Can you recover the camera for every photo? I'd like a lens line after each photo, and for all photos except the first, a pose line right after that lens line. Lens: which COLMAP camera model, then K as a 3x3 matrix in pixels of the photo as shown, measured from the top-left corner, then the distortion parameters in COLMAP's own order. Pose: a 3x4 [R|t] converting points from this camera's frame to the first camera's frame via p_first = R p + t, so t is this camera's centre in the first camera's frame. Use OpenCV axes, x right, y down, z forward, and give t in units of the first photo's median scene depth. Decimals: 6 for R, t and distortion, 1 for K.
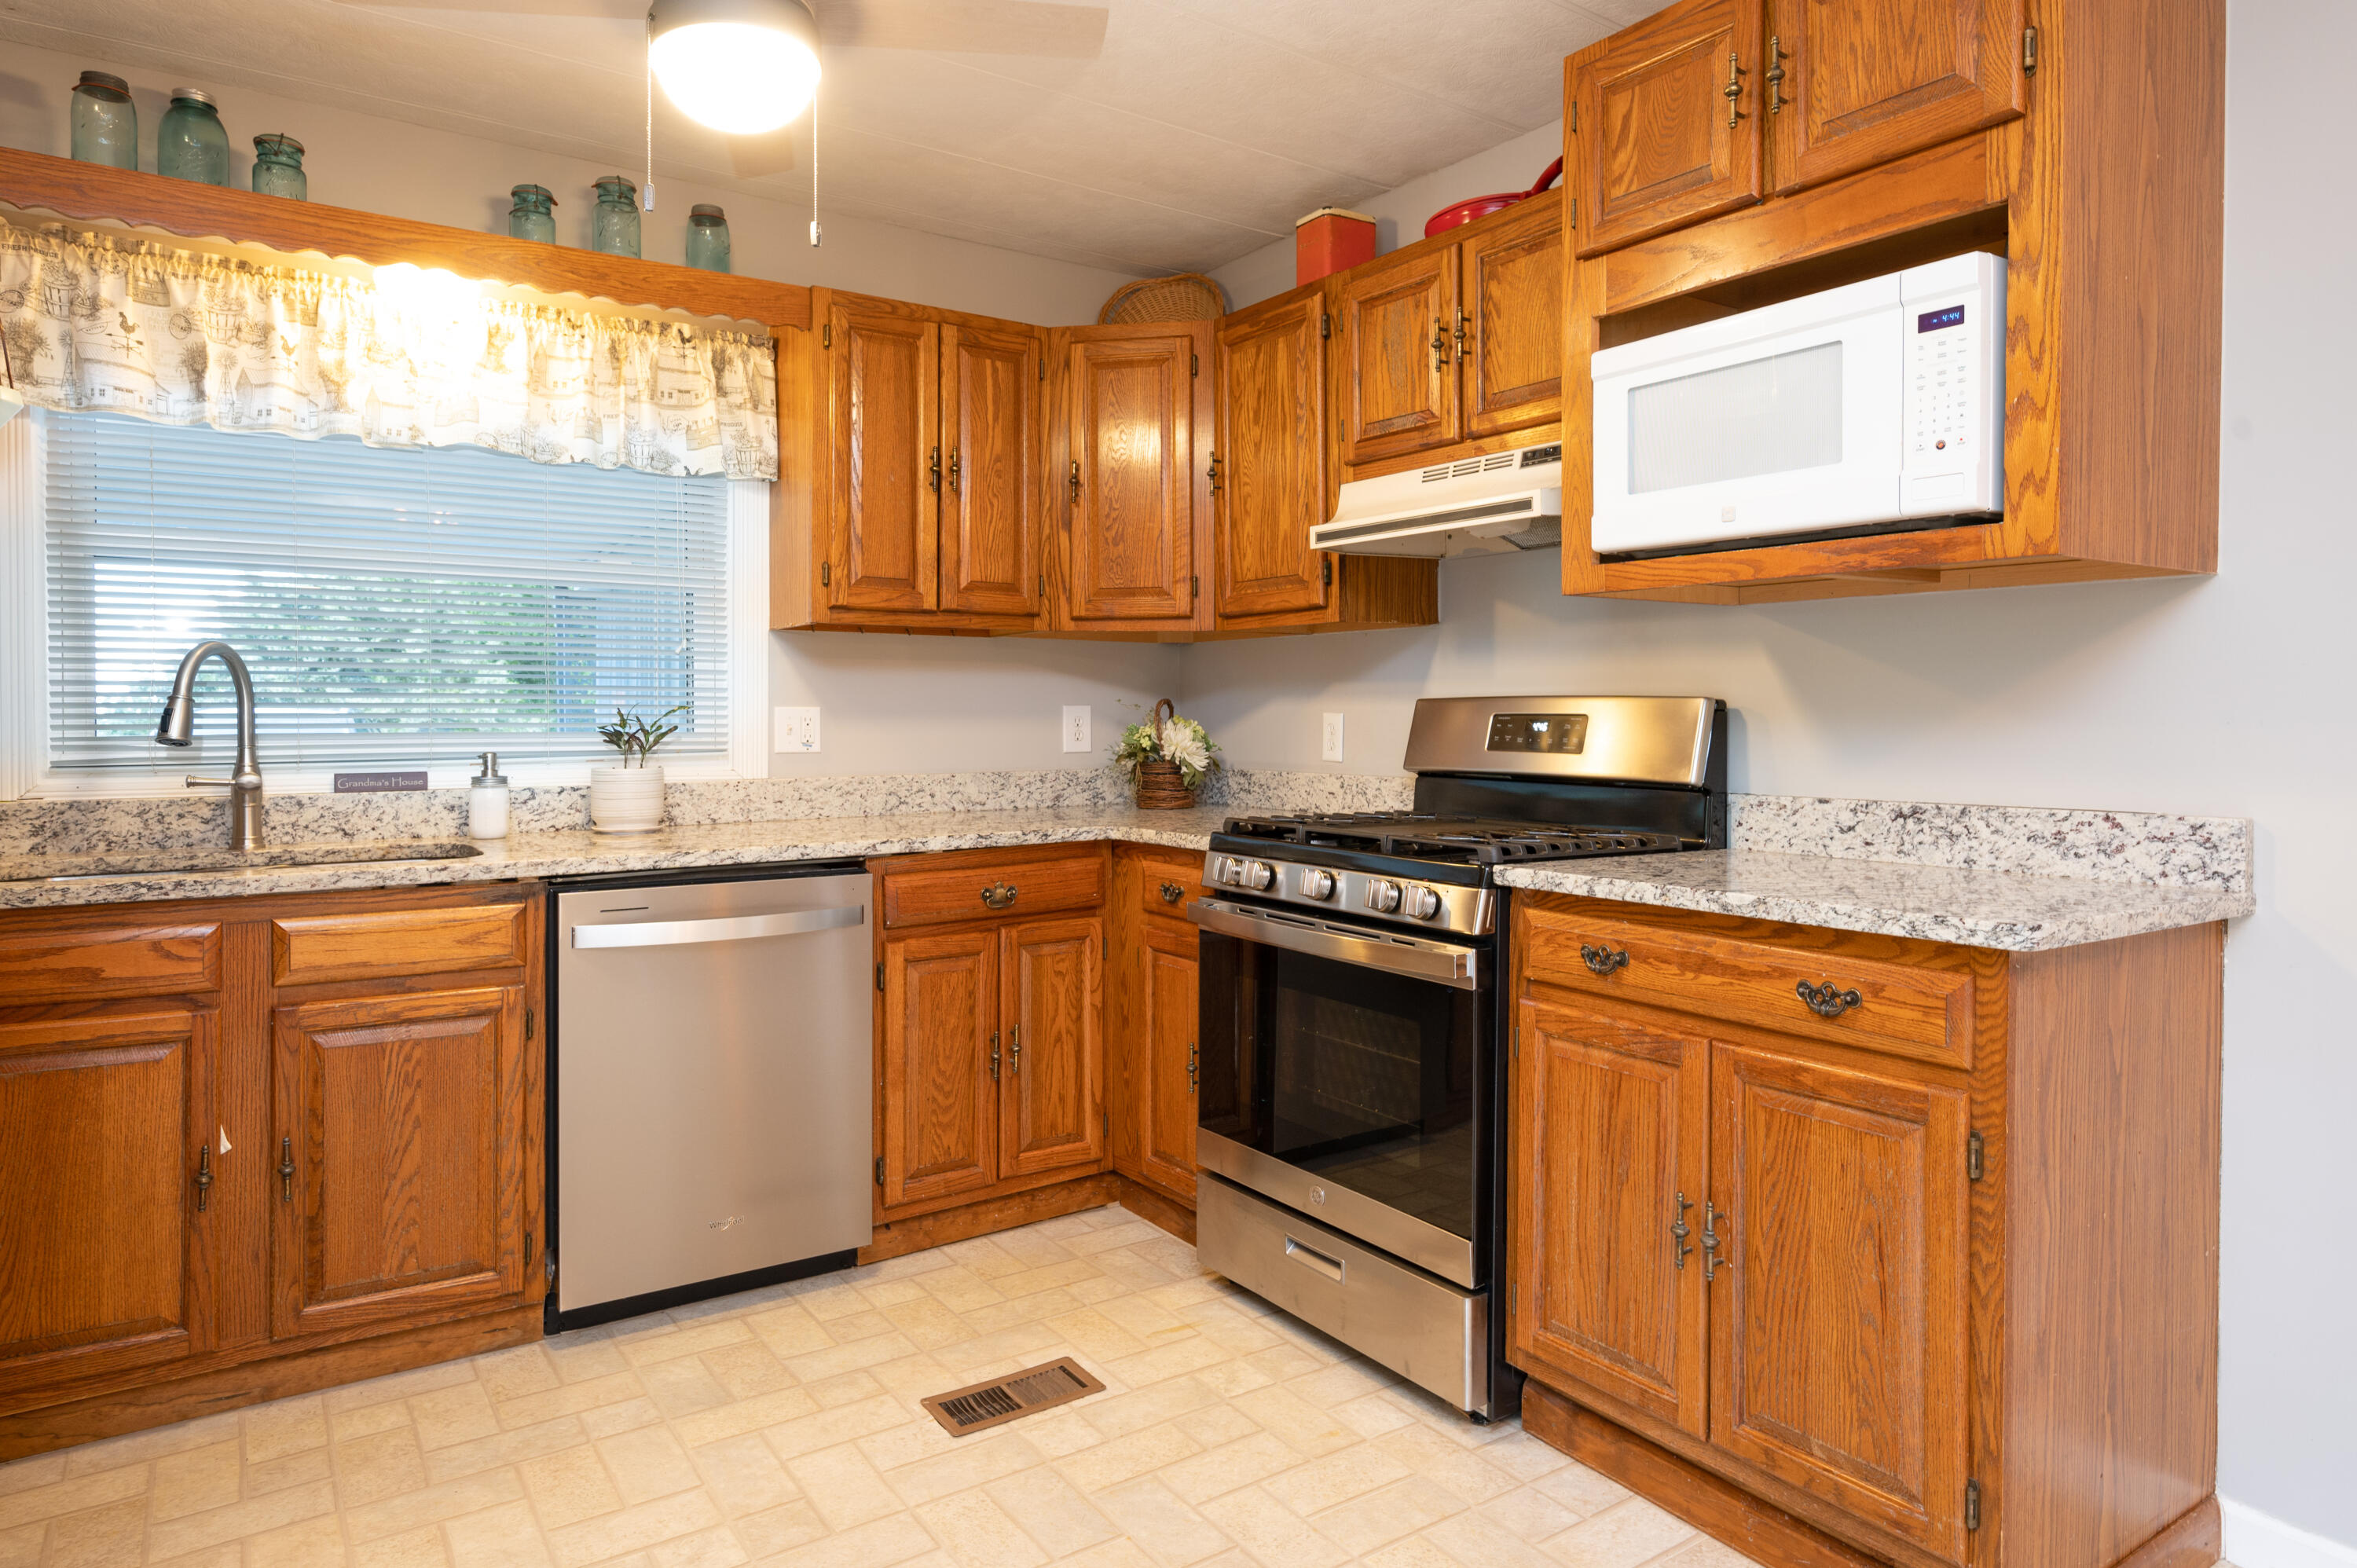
lens RADIAL K [[1383.7, 0, 1184.8], [0, 1383.7, 727.6], [0, 0, 1]] dist [0.001849, 0.001585]
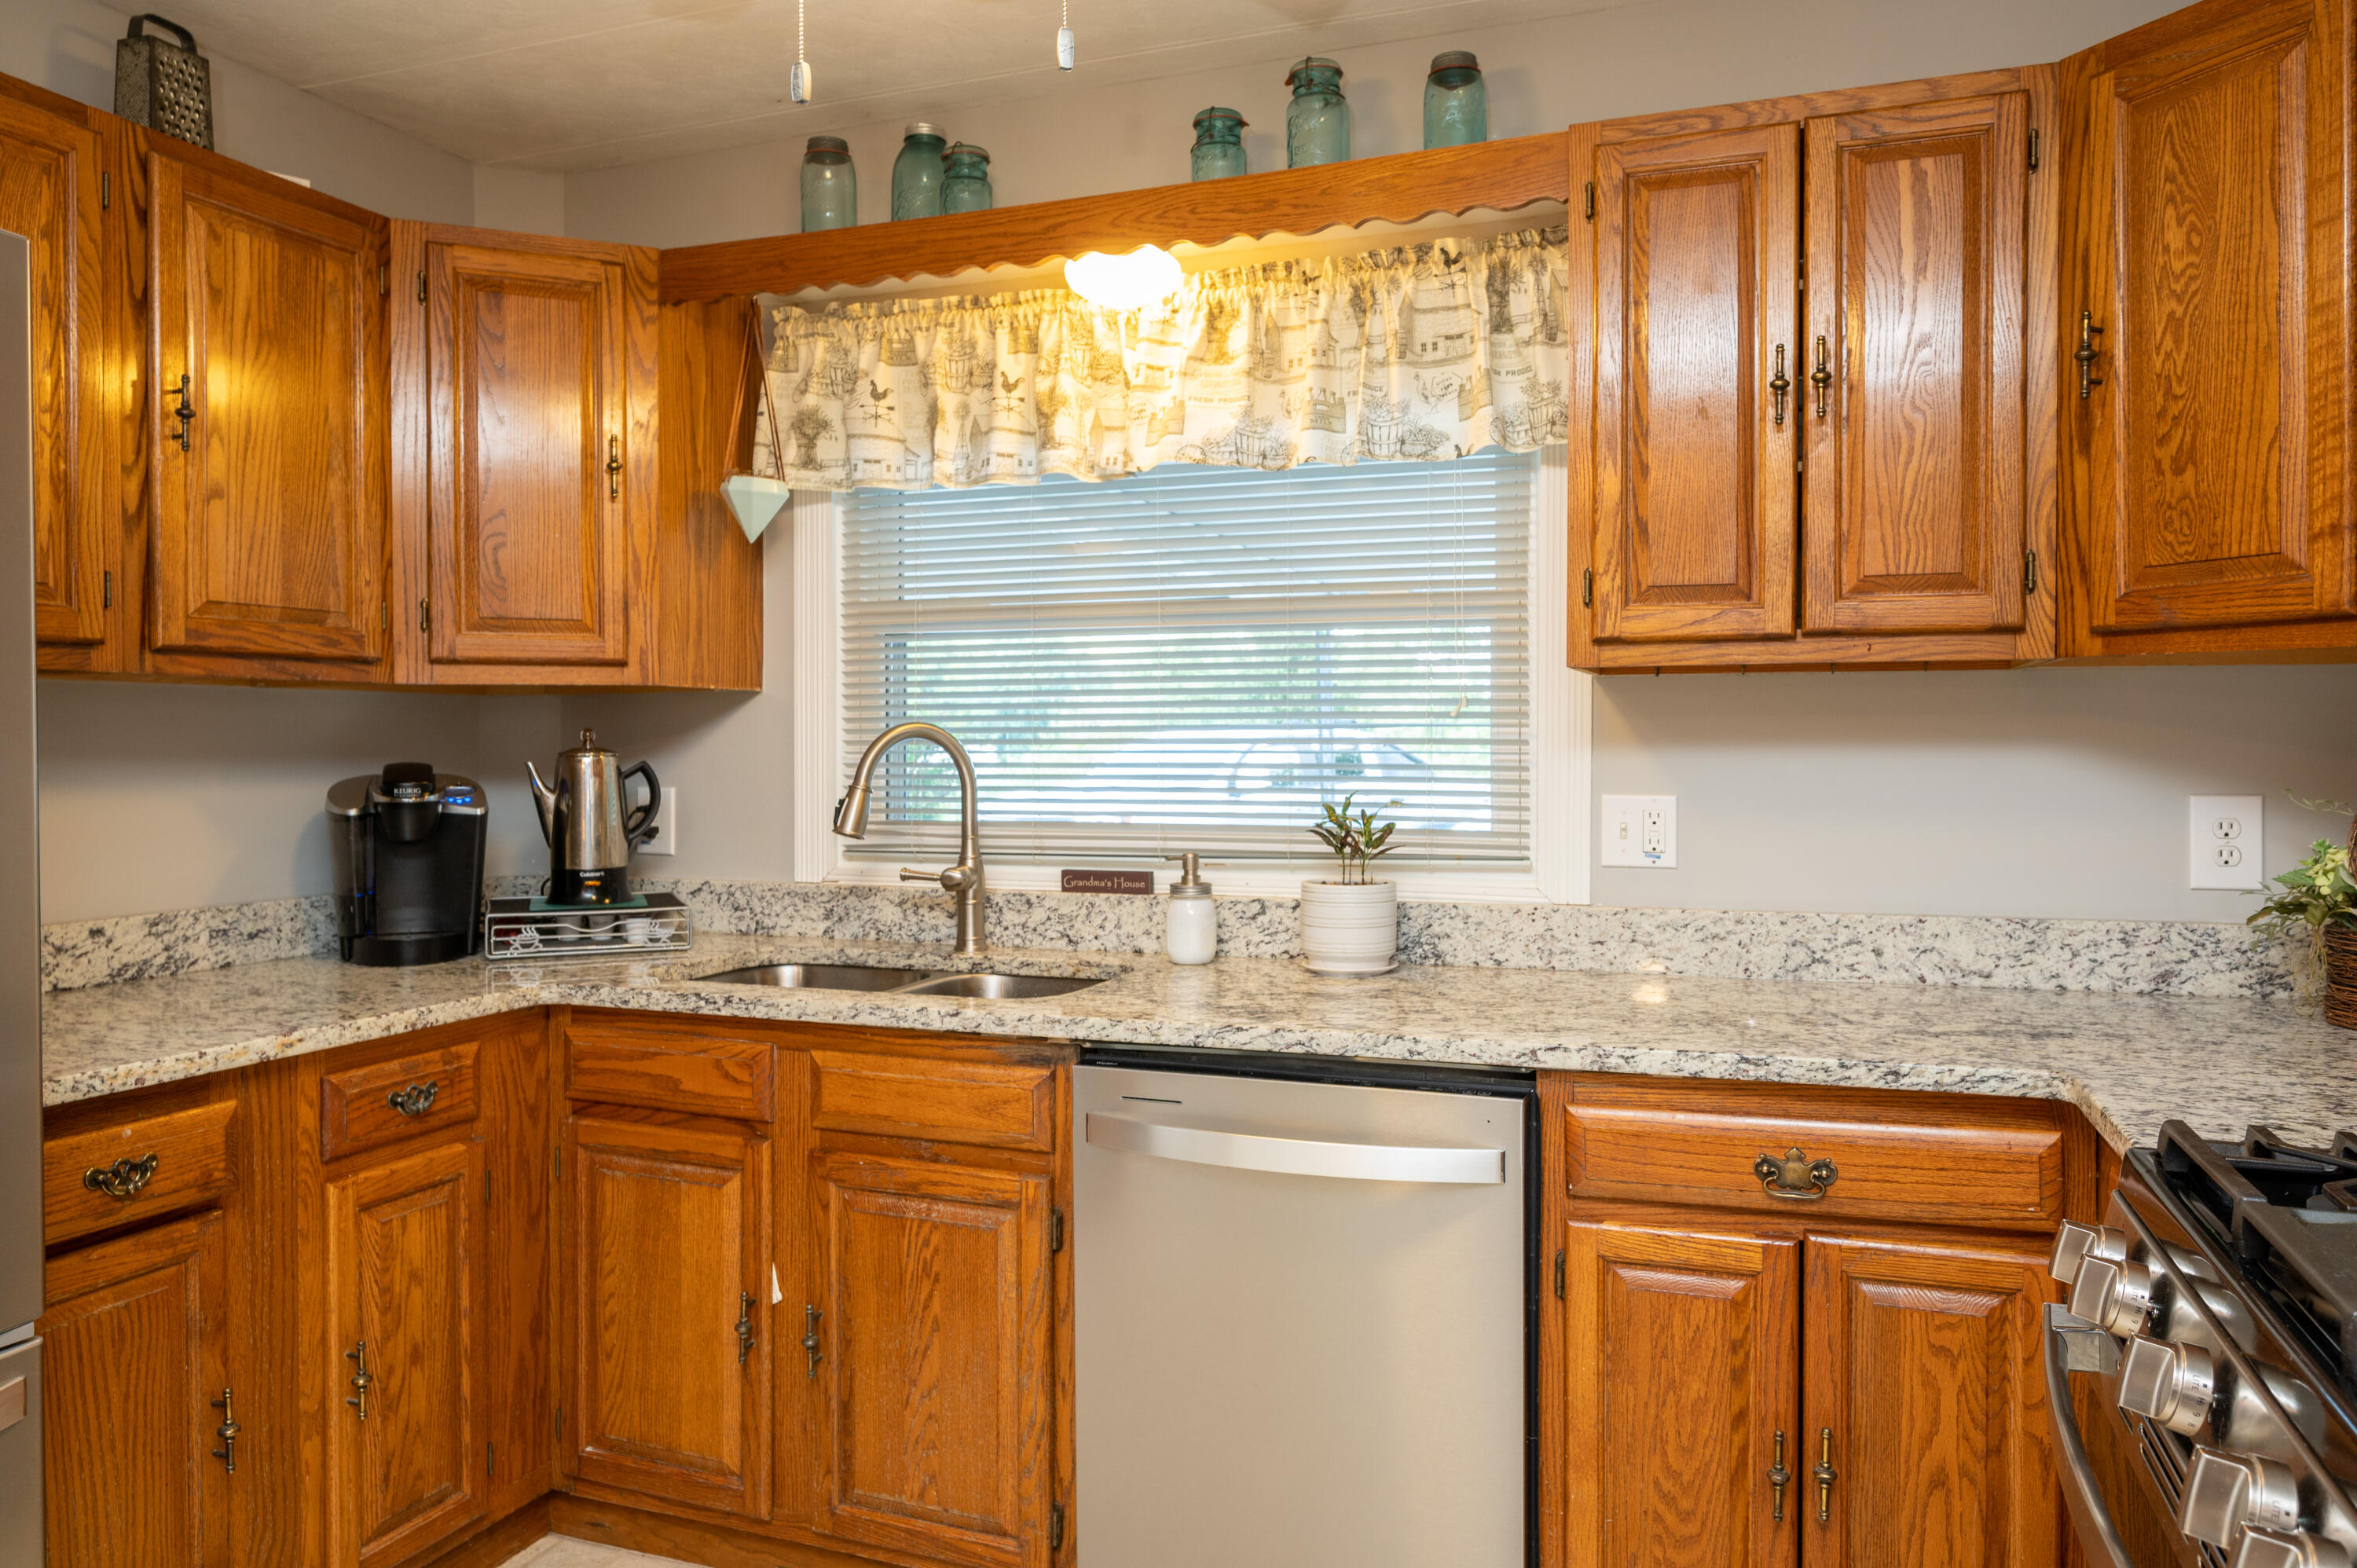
lens RADIAL K [[1617.4, 0, 1199.4], [0, 1617.4, 756.7], [0, 0, 1]] dist [0.000895, -0.006844]
pose [[0.580329, 0.008418, -0.814338, 0.256143], [-0.005201, 0.999964, 0.006631, -0.044760], [0.814365, 0.000387, 0.580352, 0.497903]]
